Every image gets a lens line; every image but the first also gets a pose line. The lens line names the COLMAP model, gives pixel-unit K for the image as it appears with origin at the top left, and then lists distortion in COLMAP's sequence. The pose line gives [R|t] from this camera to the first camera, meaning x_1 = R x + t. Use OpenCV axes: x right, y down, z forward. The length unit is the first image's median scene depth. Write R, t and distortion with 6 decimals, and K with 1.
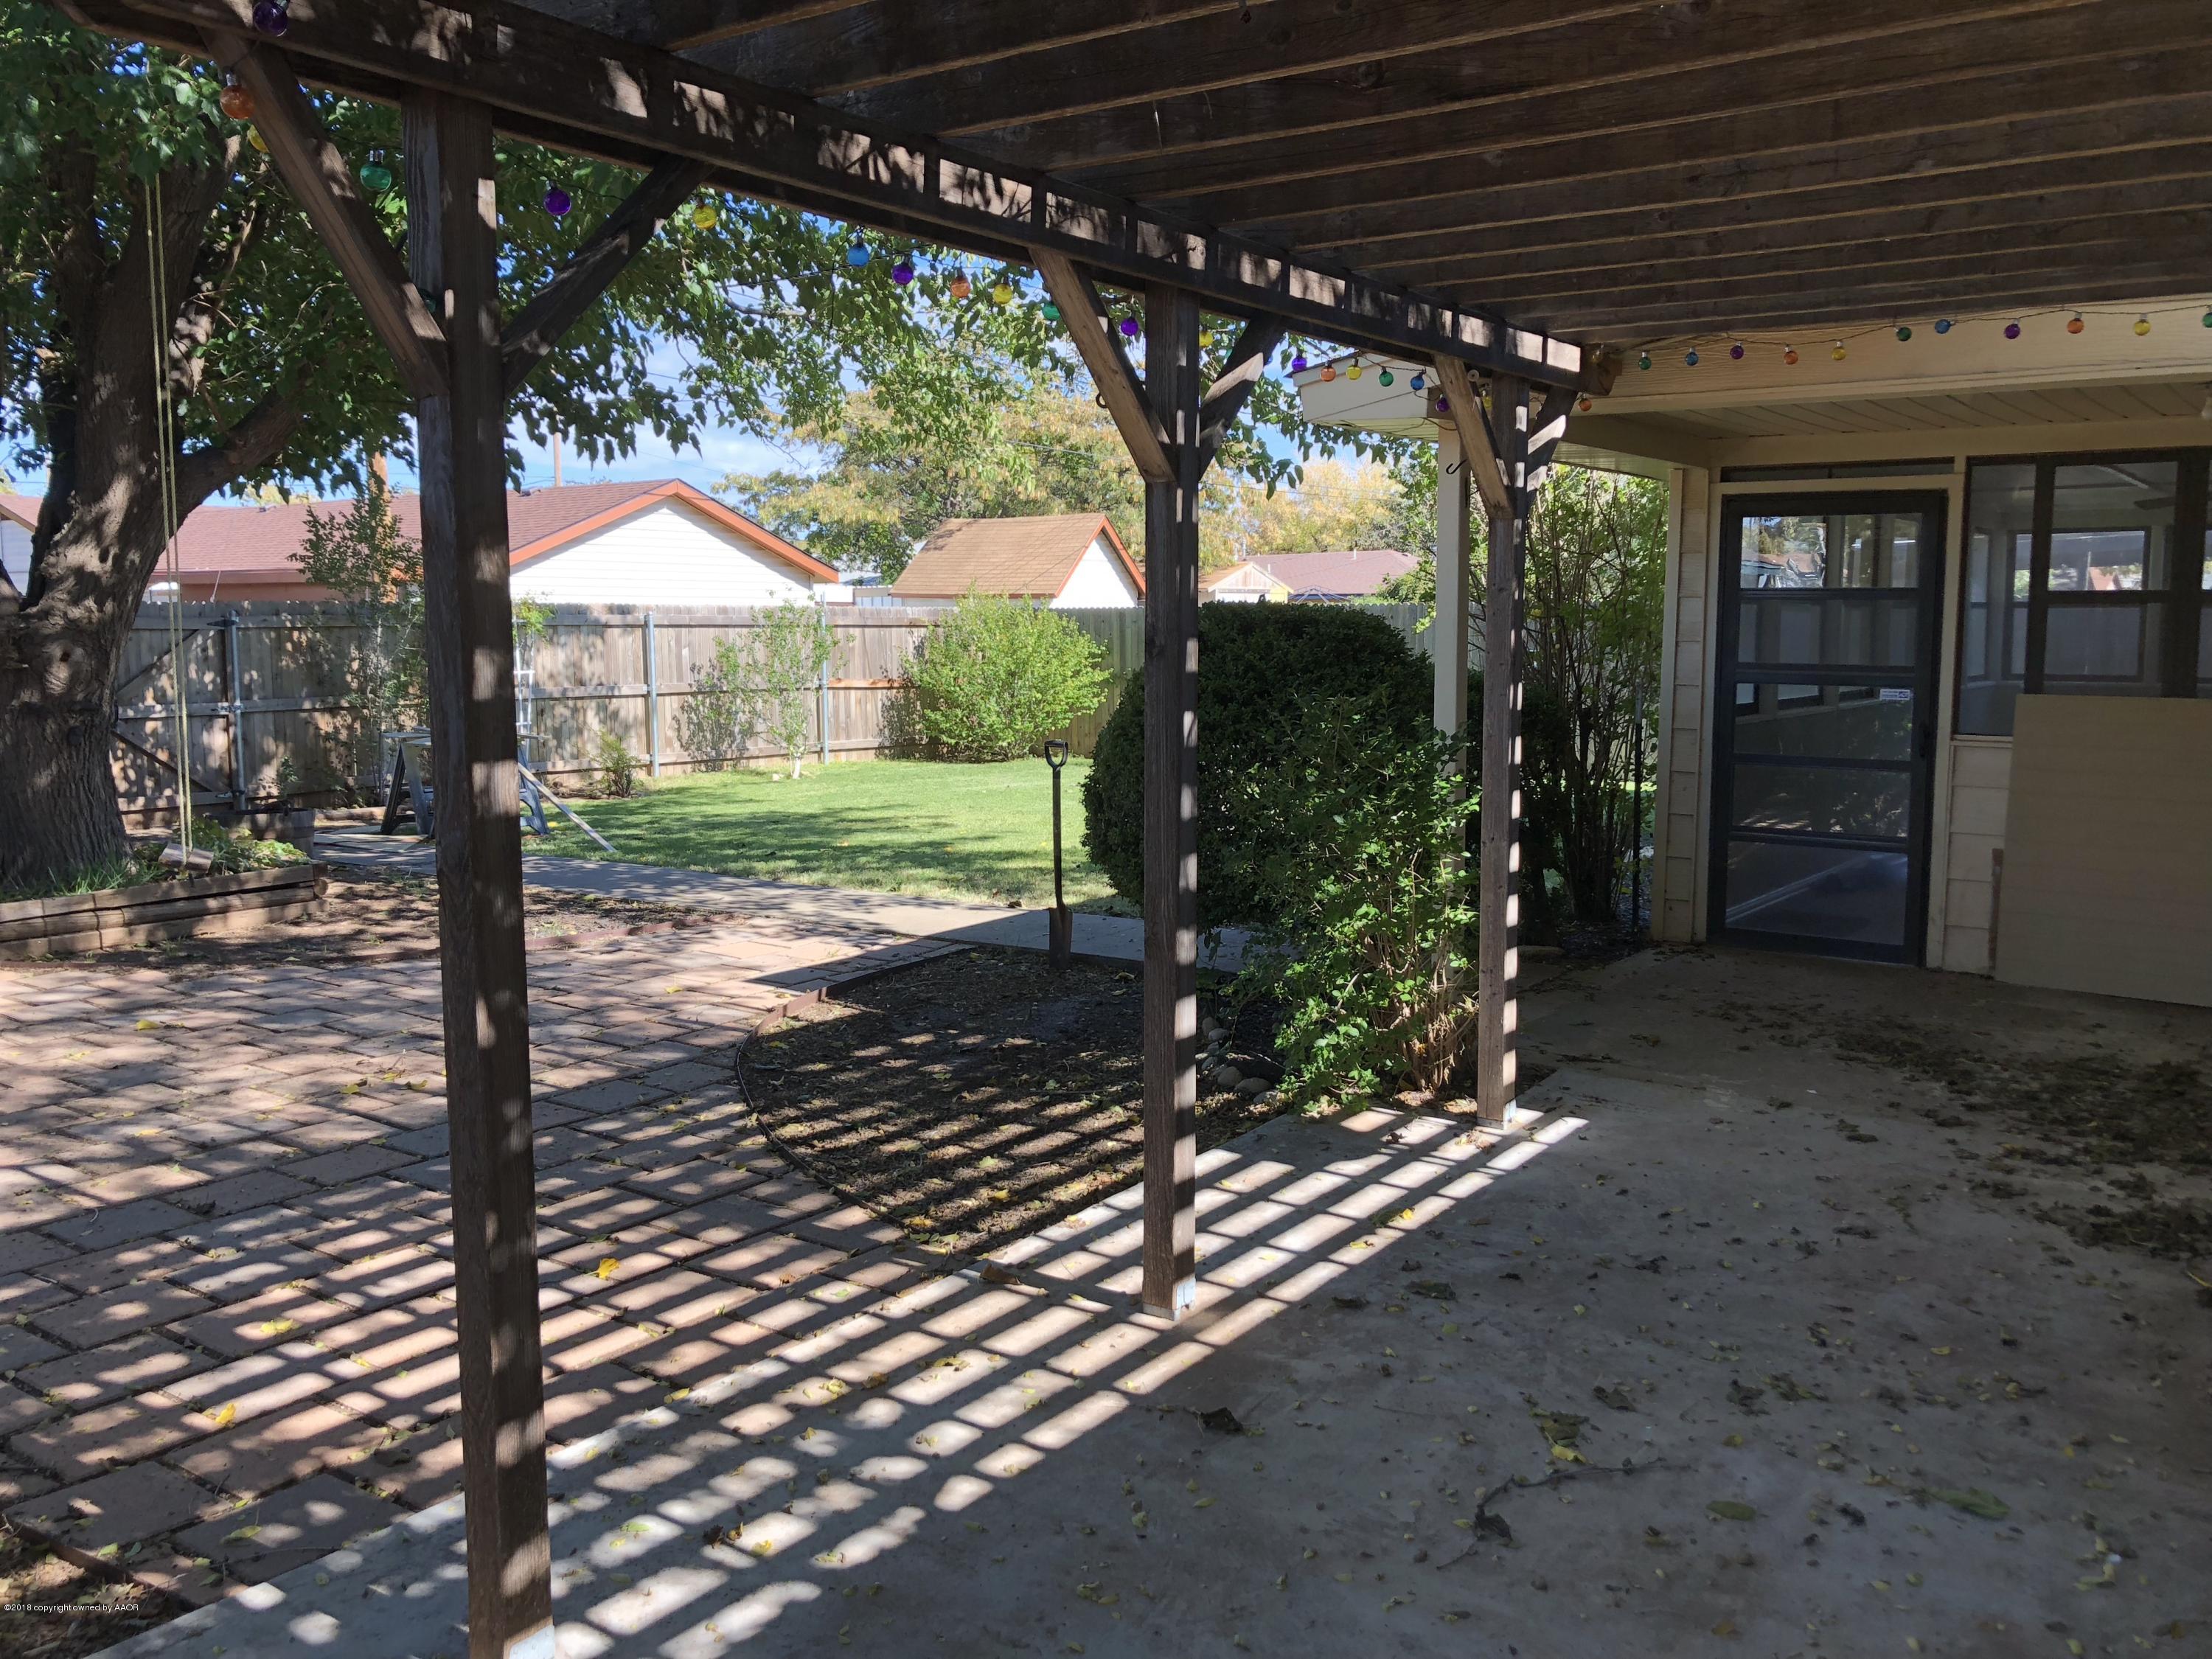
lens RADIAL K [[1874.9, 0, 1102.0], [0, 1874.9, 831.0], [0, 0, 1]] dist [0.031839, -0.029628]
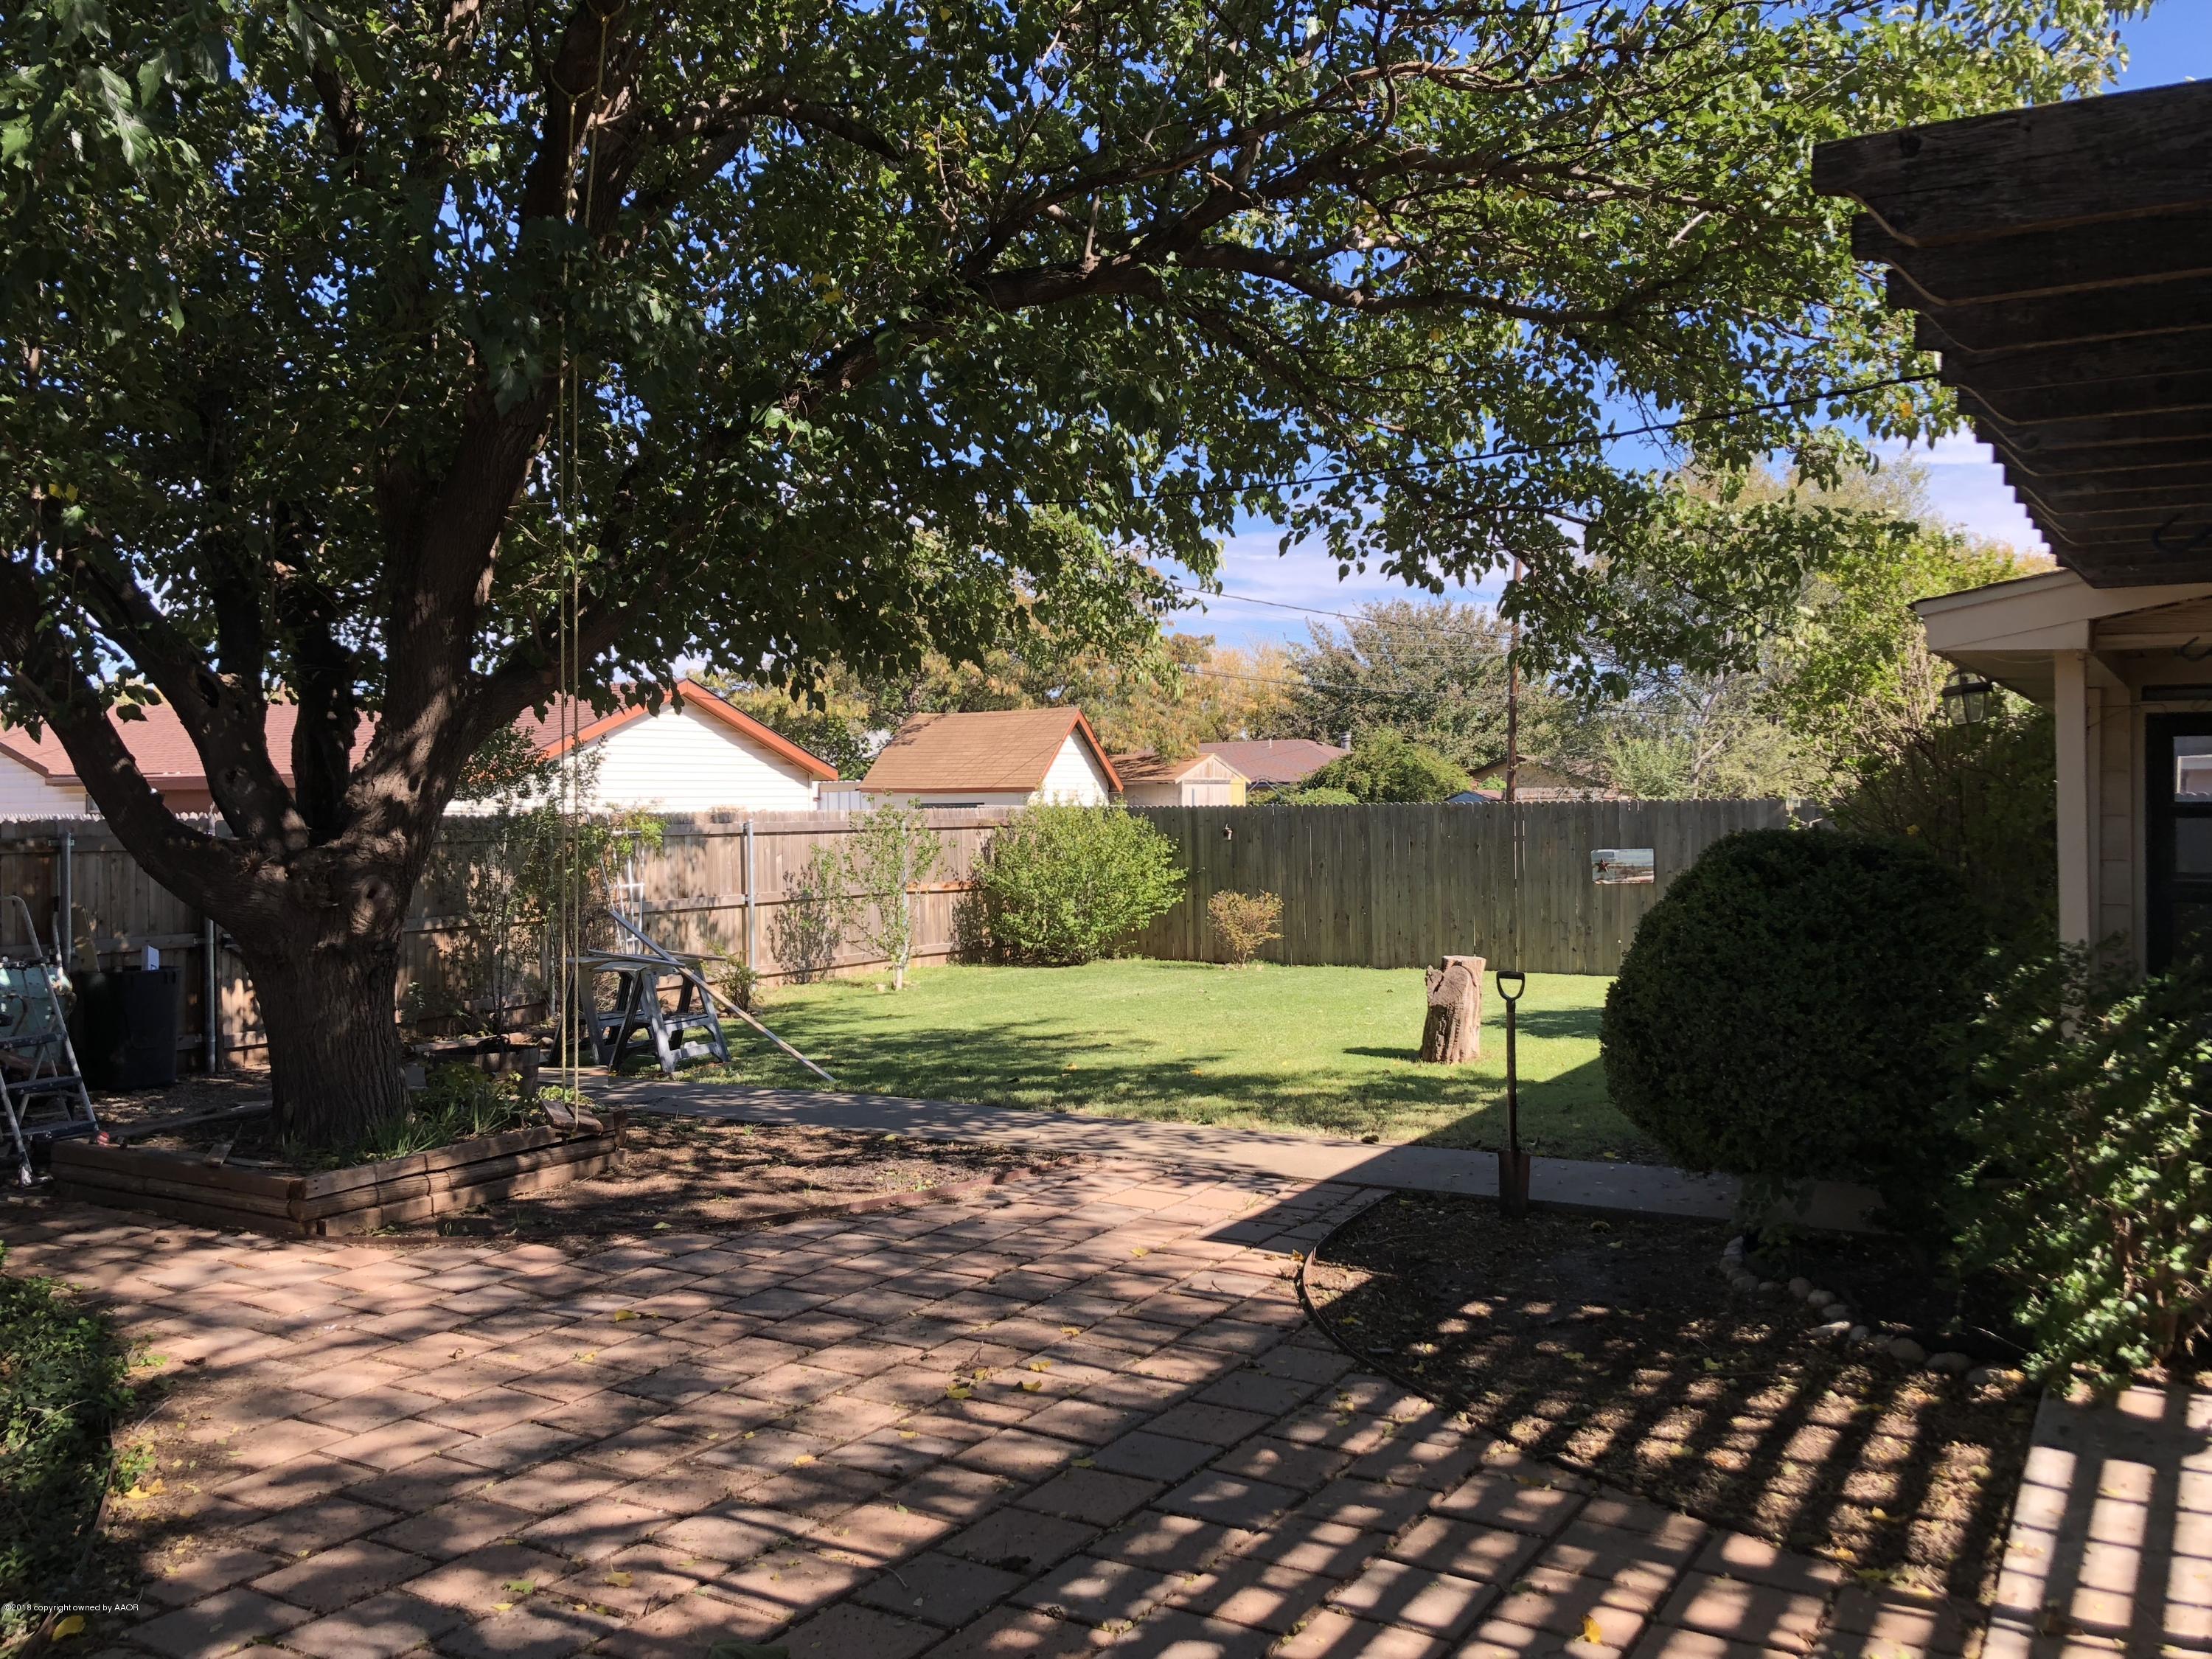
lens RADIAL K [[1874.9, 0, 1112.5], [0, 1874.9, 826.2], [0, 0, 1]] dist [0.031839, -0.029628]
pose [[0.996482, -0.010141, 0.083187, -0.261479], [0.018433, 0.994864, -0.099526, -0.026674], [-0.081751, 0.100709, 0.991552, 0.054311]]
